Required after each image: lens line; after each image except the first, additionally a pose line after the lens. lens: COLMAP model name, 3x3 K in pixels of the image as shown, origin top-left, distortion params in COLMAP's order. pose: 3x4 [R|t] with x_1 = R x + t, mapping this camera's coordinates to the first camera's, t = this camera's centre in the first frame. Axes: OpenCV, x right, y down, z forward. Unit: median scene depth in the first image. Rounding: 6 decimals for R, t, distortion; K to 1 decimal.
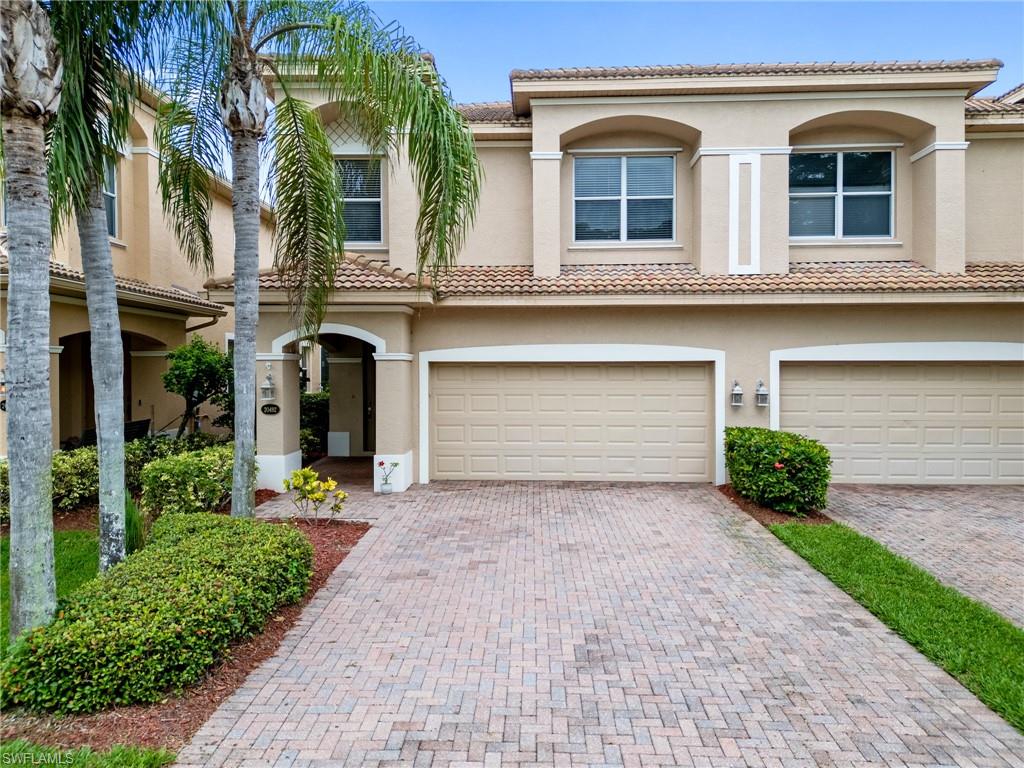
lens RADIAL K [[718.0, 0, 512.9], [0, 718.0, 389.6], [0, 0, 1]] dist [0.043186, -0.025438]
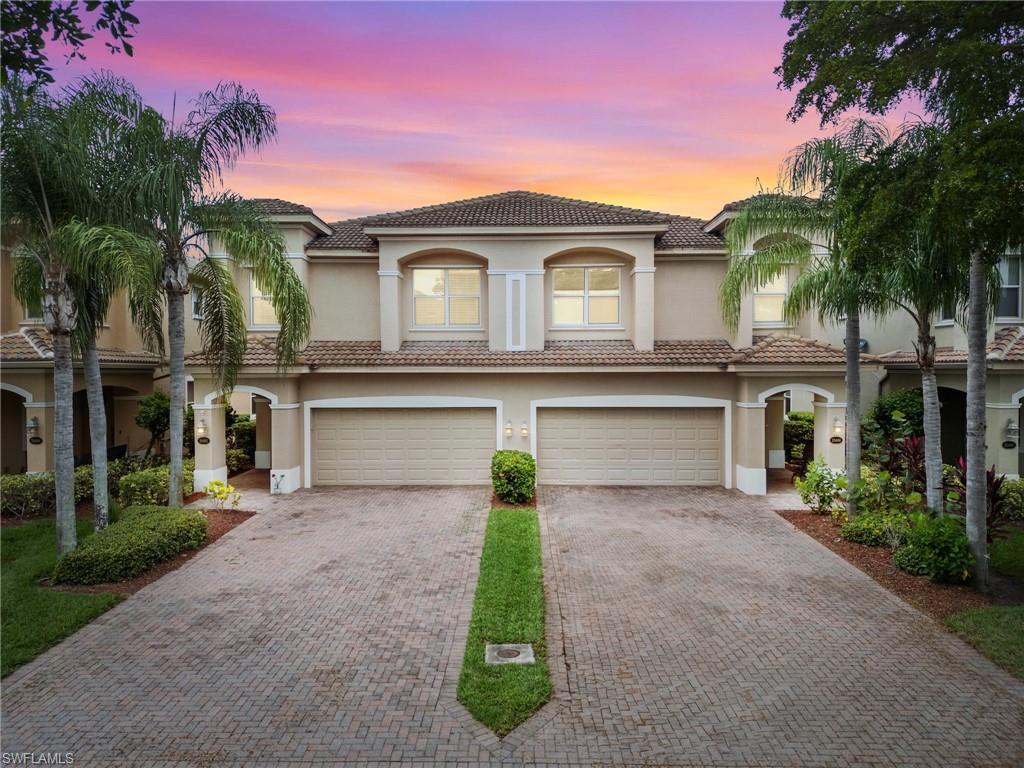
lens RADIAL K [[702.0, 0, 528.0], [0, 702.0, 397.4], [0, 0, 1]] dist [0.001909, -0.002194]
pose [[0.999153, -0.002591, 0.041078, 0.295617], [0.002297, 0.999971, 0.007204, -0.073842], [-0.041095, -0.007104, 0.999130, -0.531250]]
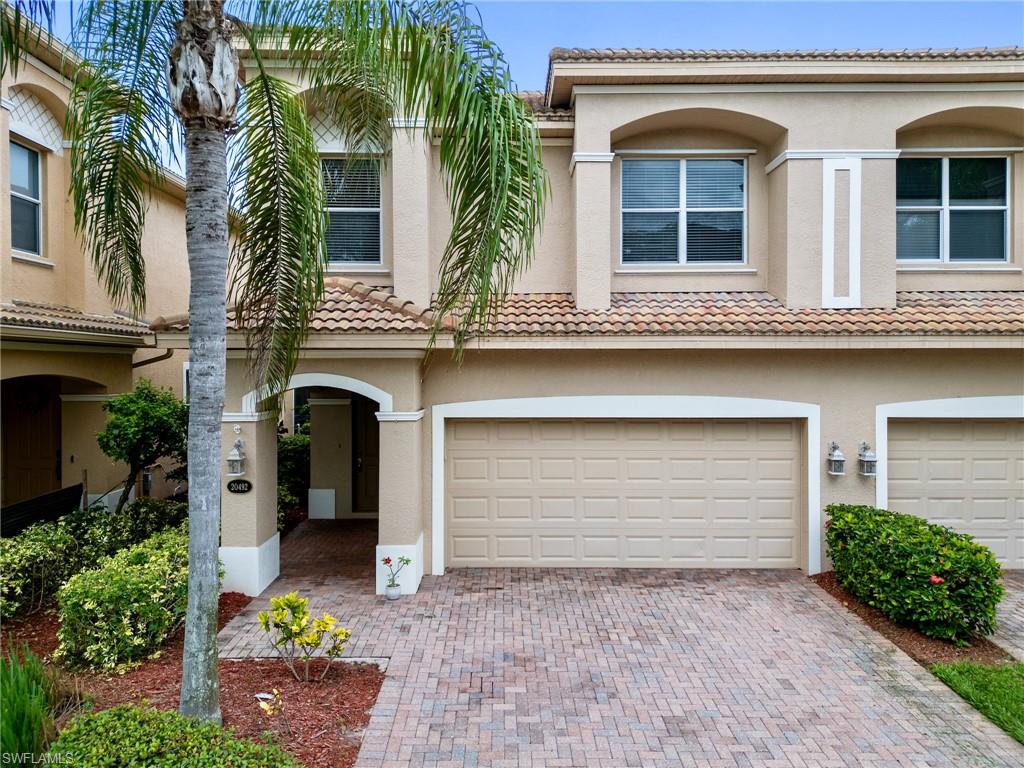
lens RADIAL K [[725.8, 0, 512.0], [0, 725.8, 384.0], [0, 0, 1]] dist [0.029568, -0.008391]
pose [[0.999210, -0.000263, 0.039741, -0.078562], [0.000524, 0.999978, -0.006570, -0.073986], [-0.039739, 0.006585, 0.999188, 0.217228]]
